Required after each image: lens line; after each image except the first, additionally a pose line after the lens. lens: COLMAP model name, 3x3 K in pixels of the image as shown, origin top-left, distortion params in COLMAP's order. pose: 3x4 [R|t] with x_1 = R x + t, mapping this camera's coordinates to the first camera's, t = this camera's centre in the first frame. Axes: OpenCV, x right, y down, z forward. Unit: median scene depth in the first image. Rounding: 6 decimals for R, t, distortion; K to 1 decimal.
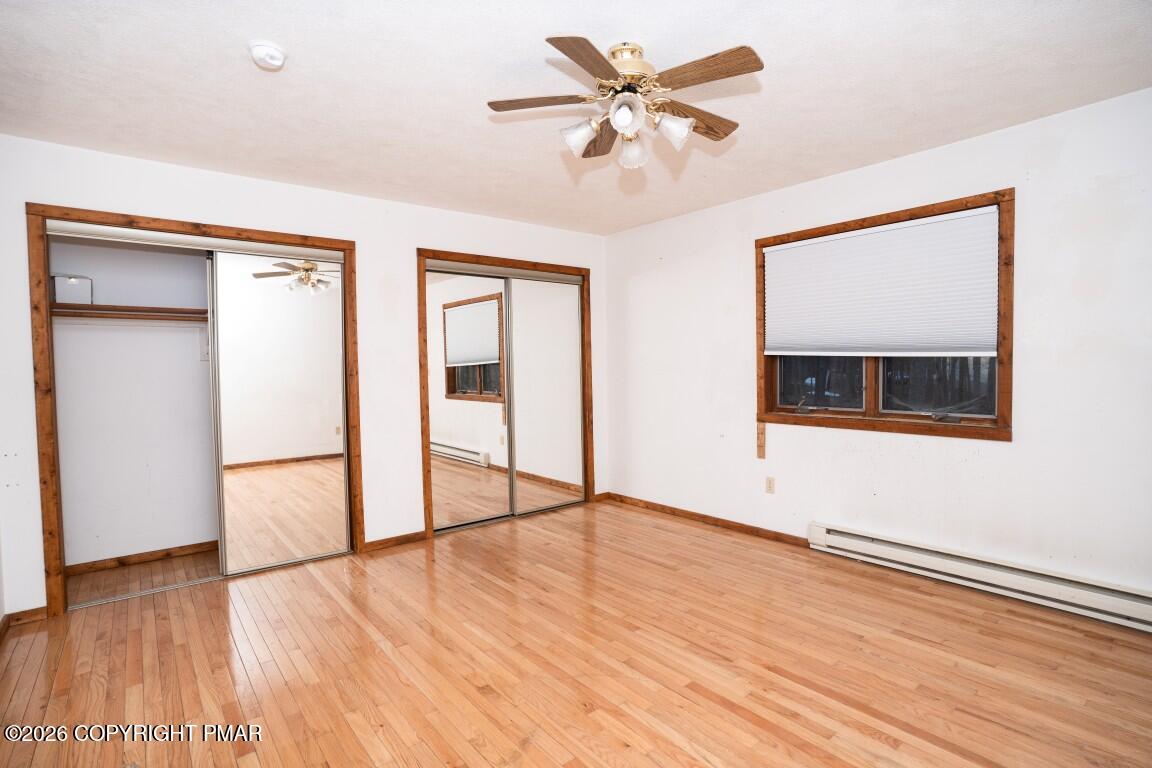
lens RADIAL K [[552.4, 0, 576.0], [0, 552.4, 384.0], [0, 0, 1]] dist [-0.083529, 0.036351]
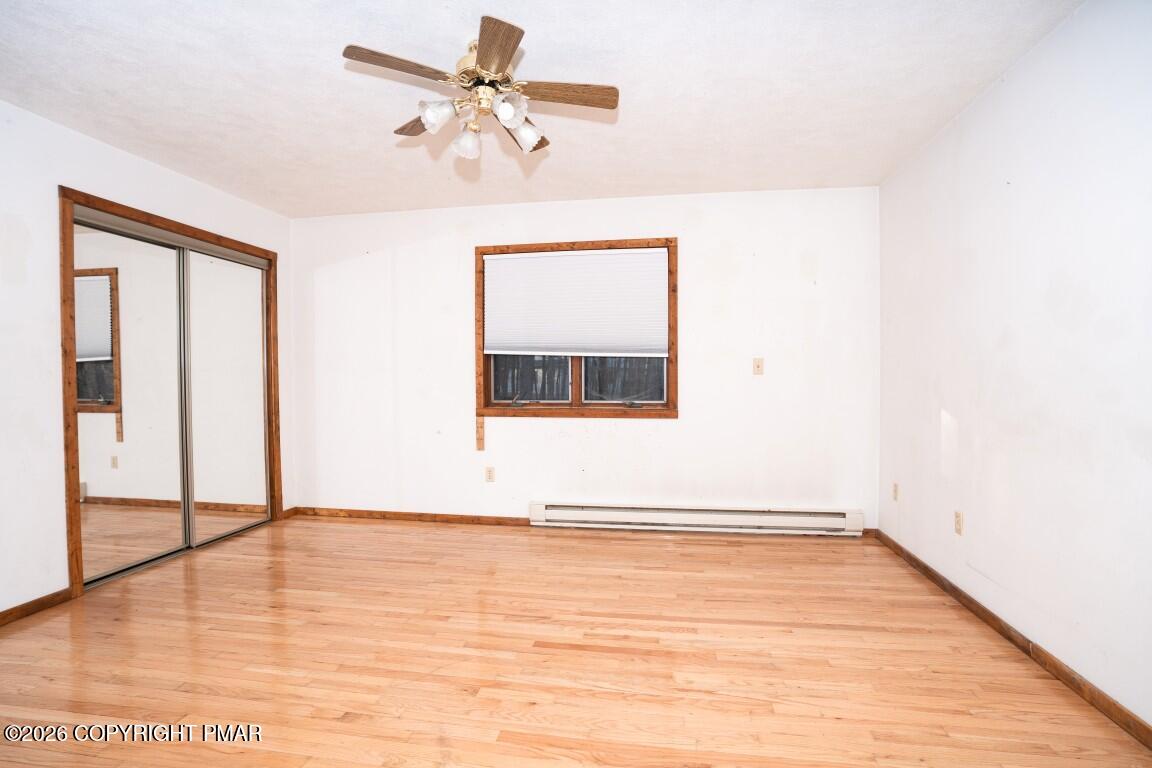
lens RADIAL K [[559.9, 0, 571.9], [0, 559.9, 383.8], [0, 0, 1]] dist [-0.092262, 0.037505]
pose [[0.752665, 0.003763, 0.658393, -0.251922], [0.013825, 0.999673, -0.021518, 0.032385], [-0.658258, 0.025298, 0.752367, 0.058448]]
